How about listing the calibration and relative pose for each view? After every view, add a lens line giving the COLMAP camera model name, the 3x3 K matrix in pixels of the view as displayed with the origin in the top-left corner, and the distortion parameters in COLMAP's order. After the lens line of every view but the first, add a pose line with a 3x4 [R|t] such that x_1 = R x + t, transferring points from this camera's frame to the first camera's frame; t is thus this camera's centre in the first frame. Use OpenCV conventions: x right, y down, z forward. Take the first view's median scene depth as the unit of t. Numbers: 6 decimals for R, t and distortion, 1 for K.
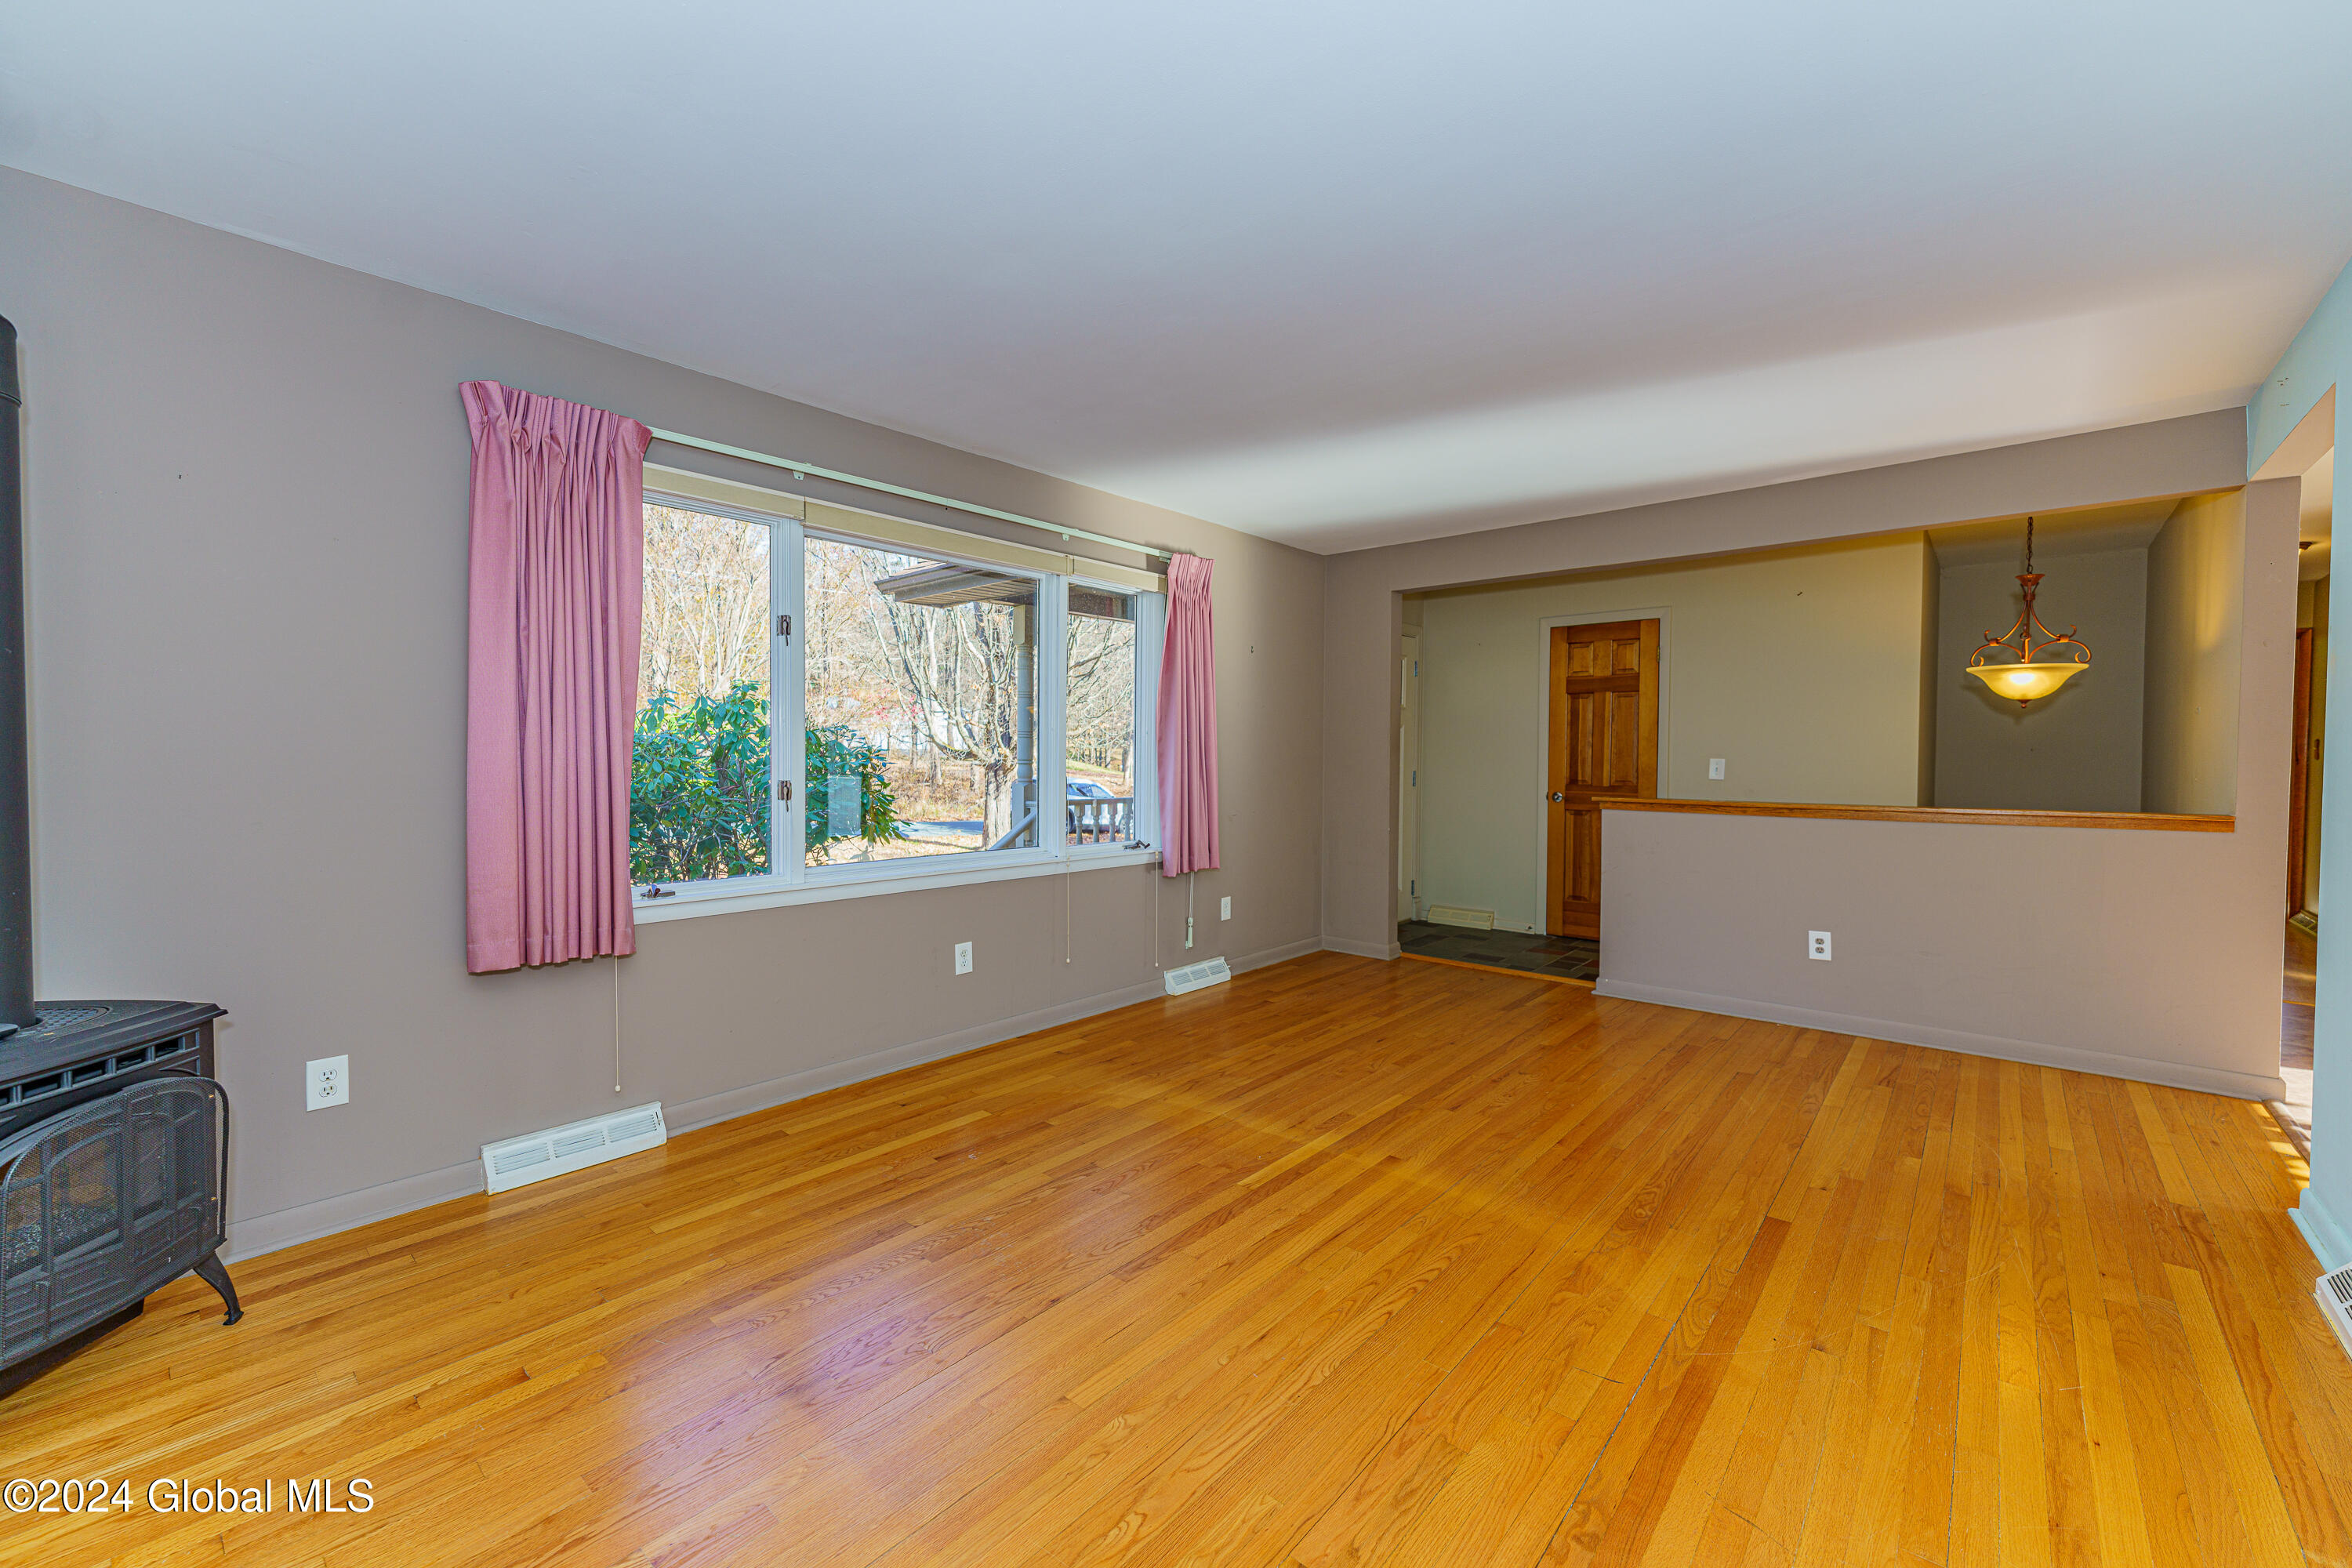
lens RADIAL K [[936.3, 0, 1171.3], [0, 936.3, 773.3], [0, 0, 1]] dist [0.000533, -0.000072]
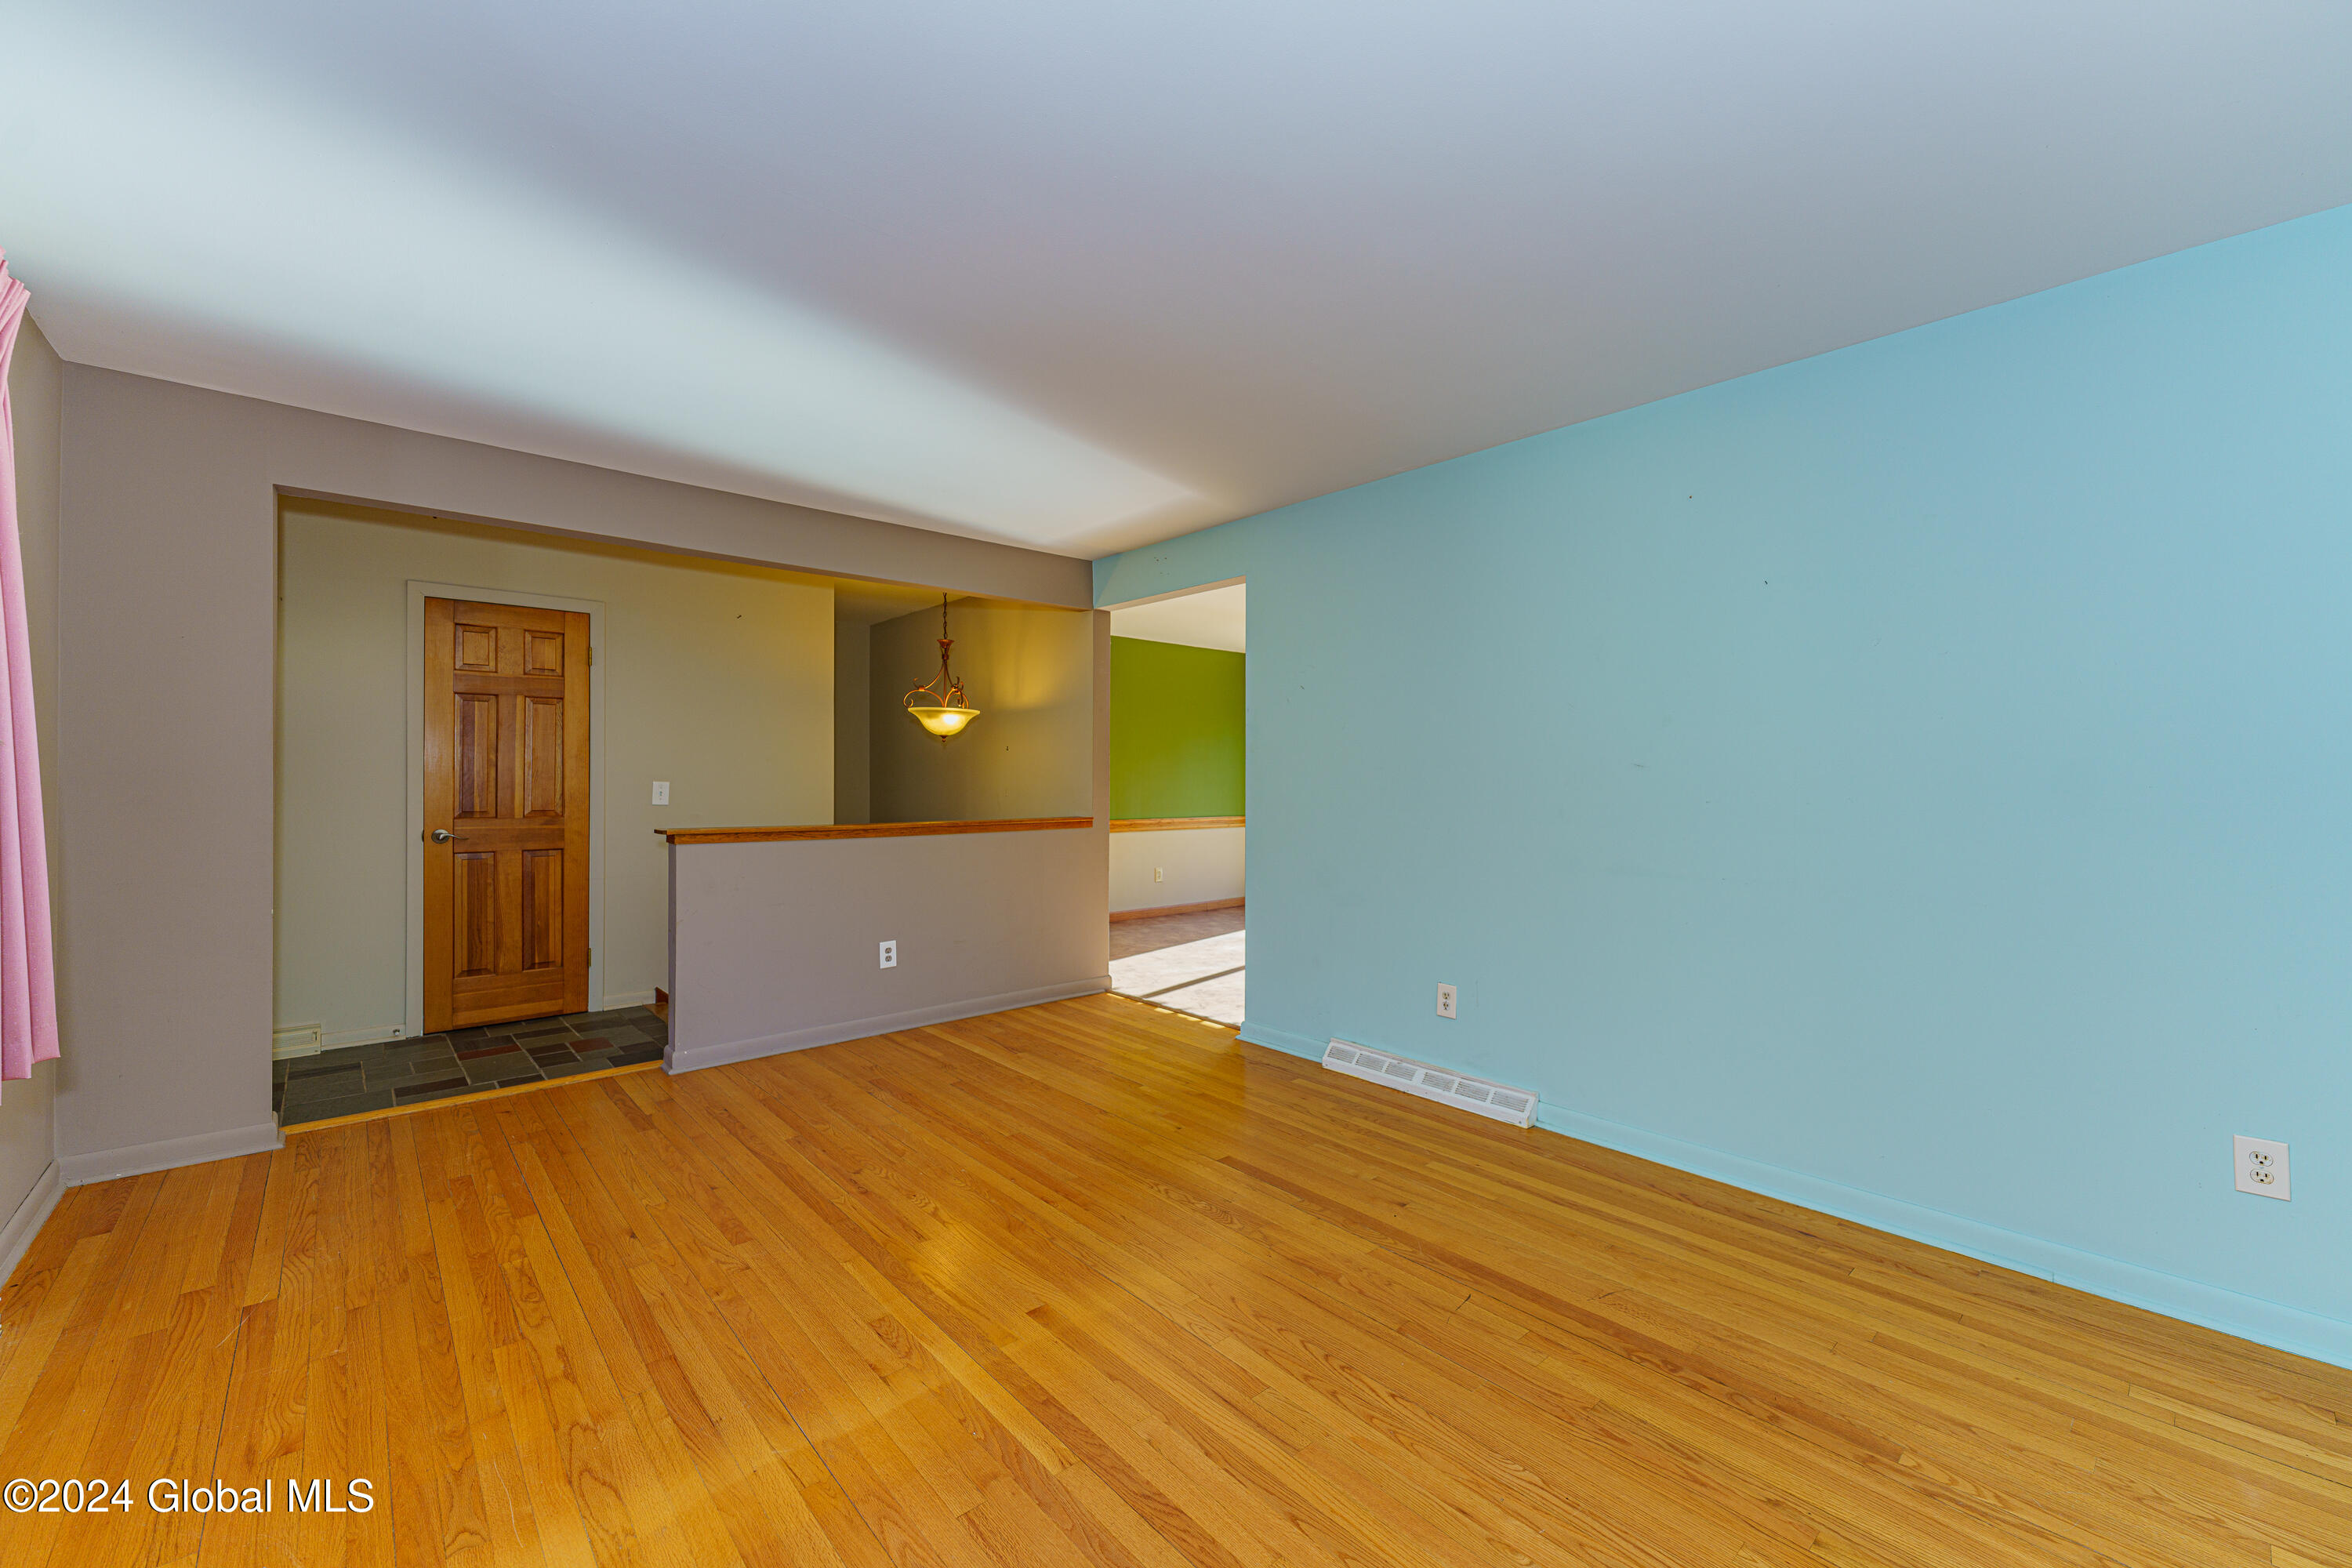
lens RADIAL K [[936.3, 0, 1178.4], [0, 936.3, 777.5], [0, 0, 1]] dist [0.000533, -0.000072]
pose [[0.118189, 0.000660, 0.992991, -0.398754], [0.017664, 0.999840, -0.002767, -0.013353], [-0.992834, 0.017867, 0.118158, 0.627037]]
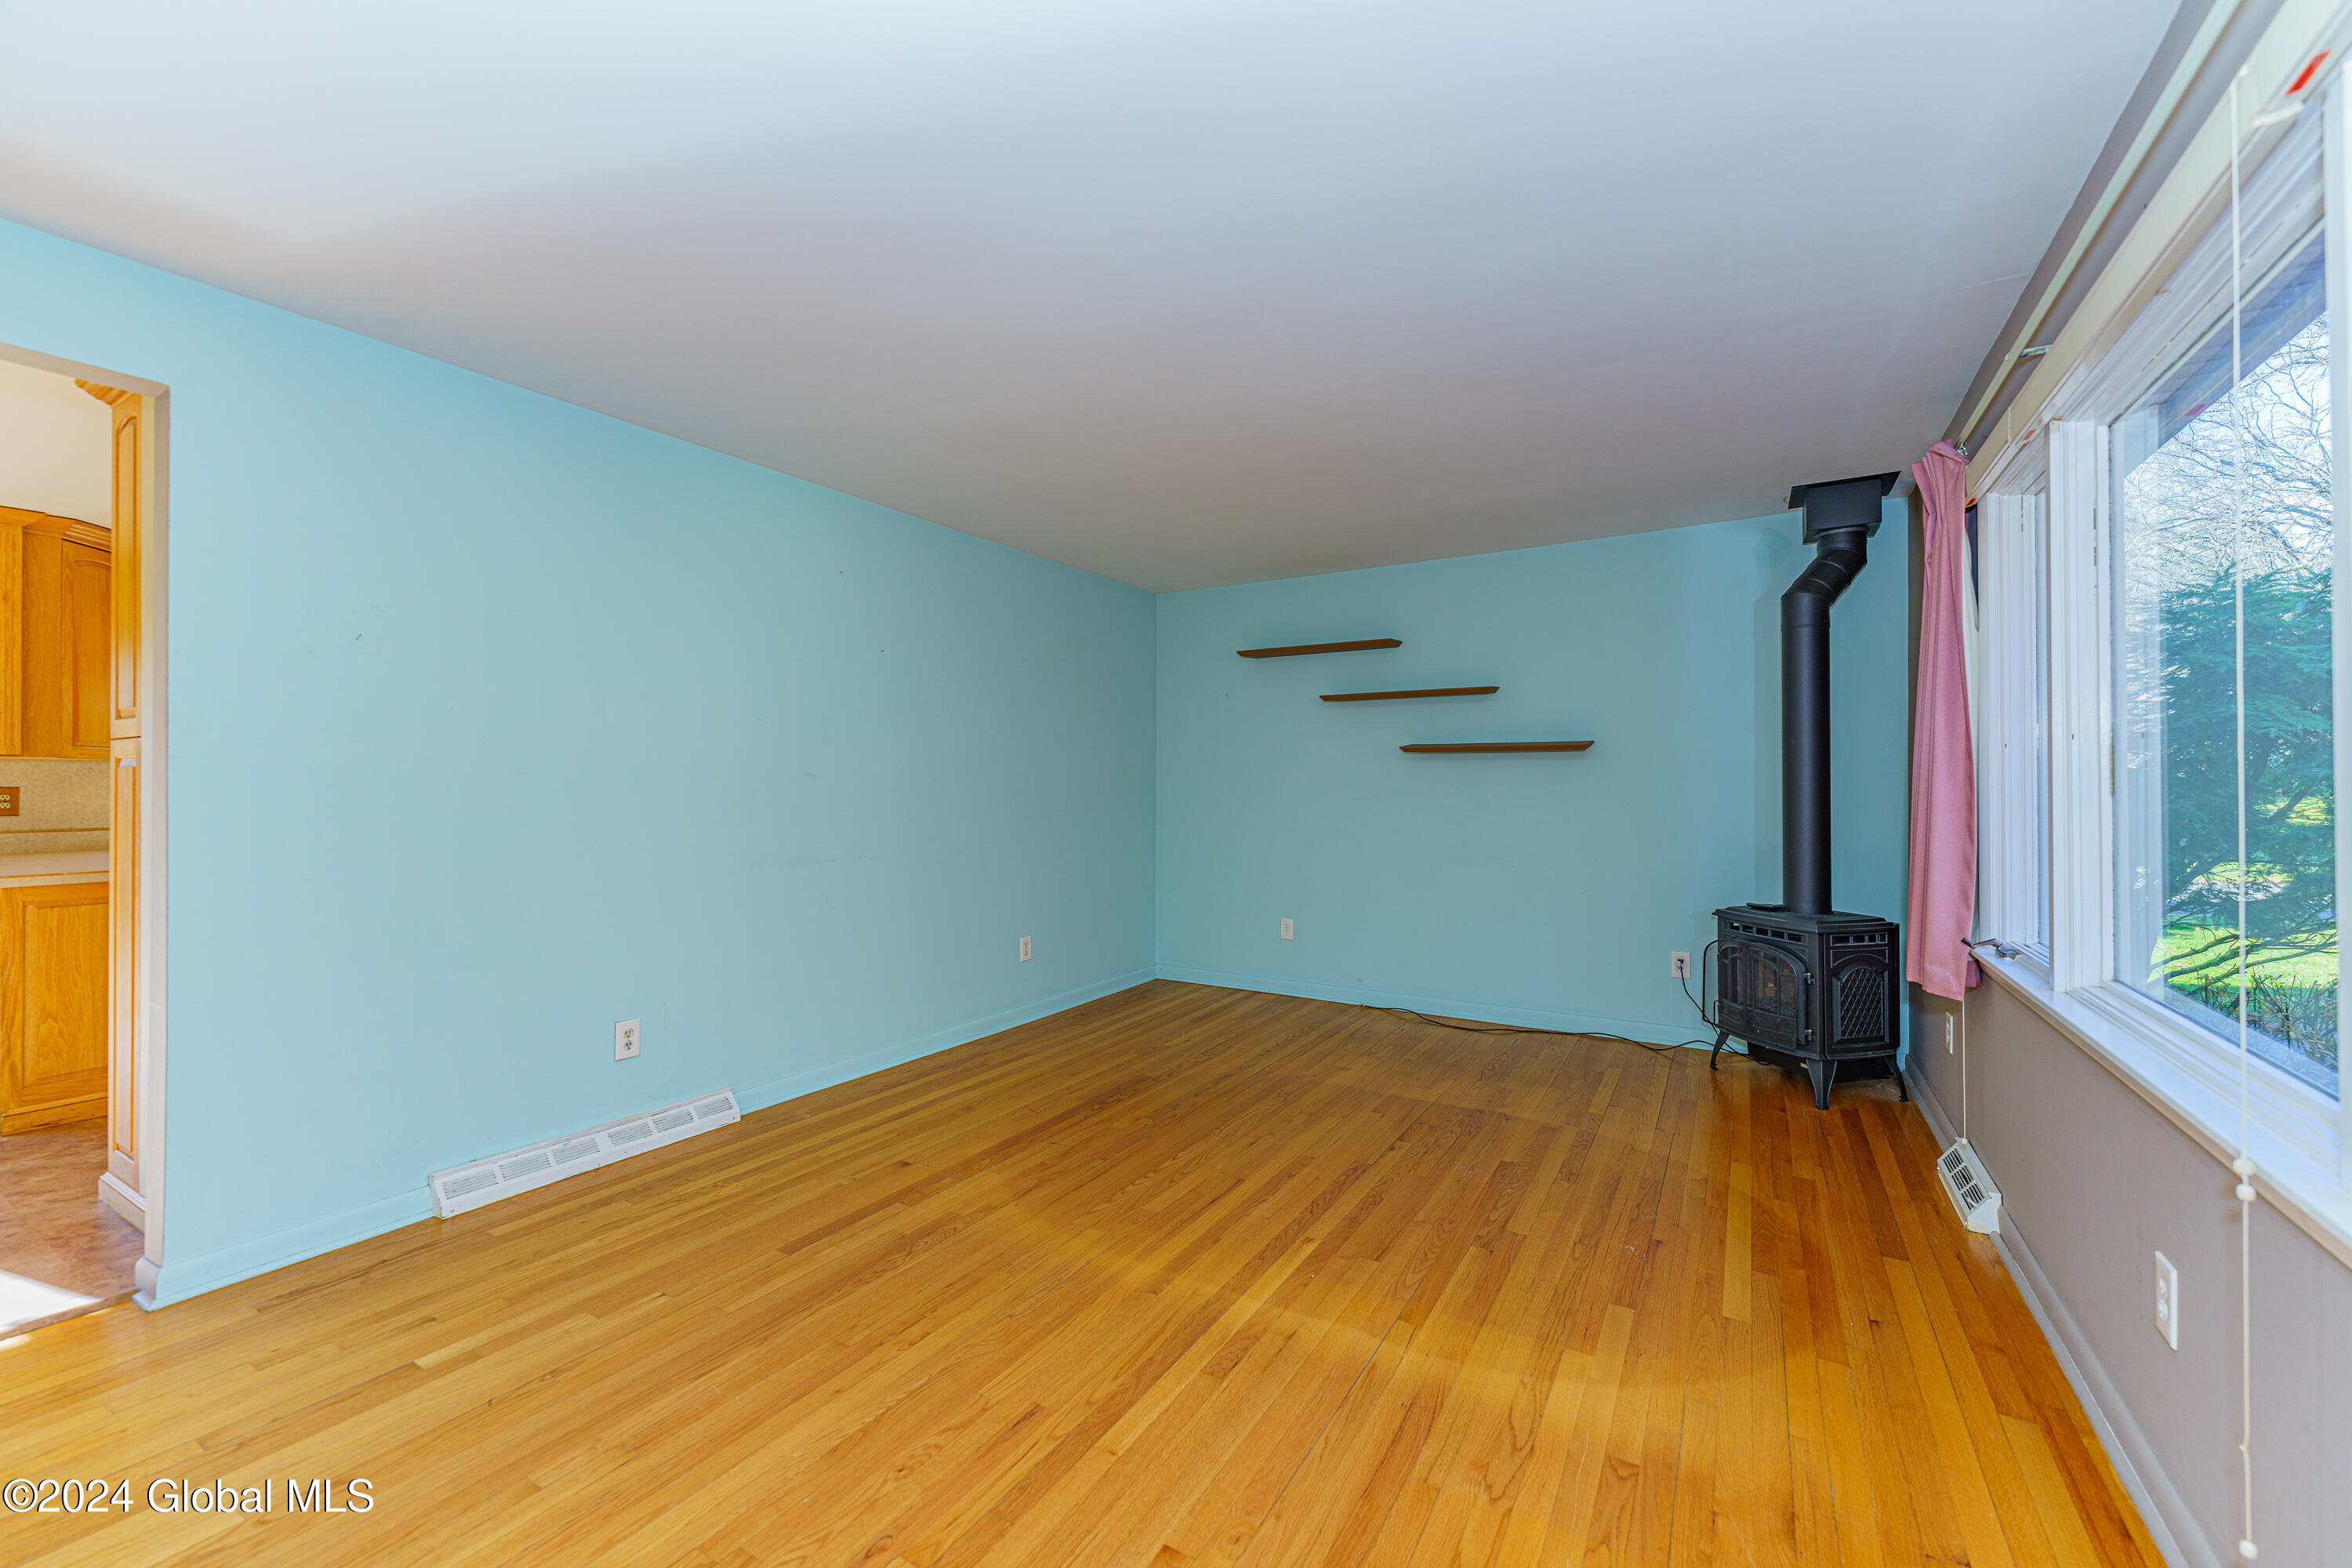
lens RADIAL K [[936.3, 0, 1168.4], [0, 936.3, 780.8], [0, 0, 1]] dist [0.000533, -0.000072]
pose [[-0.985533, -0.000016, -0.169485, 0.285906], [-0.003166, 0.999827, 0.018317, -0.032939], [0.169455, 0.018589, -0.985363, 1.420018]]
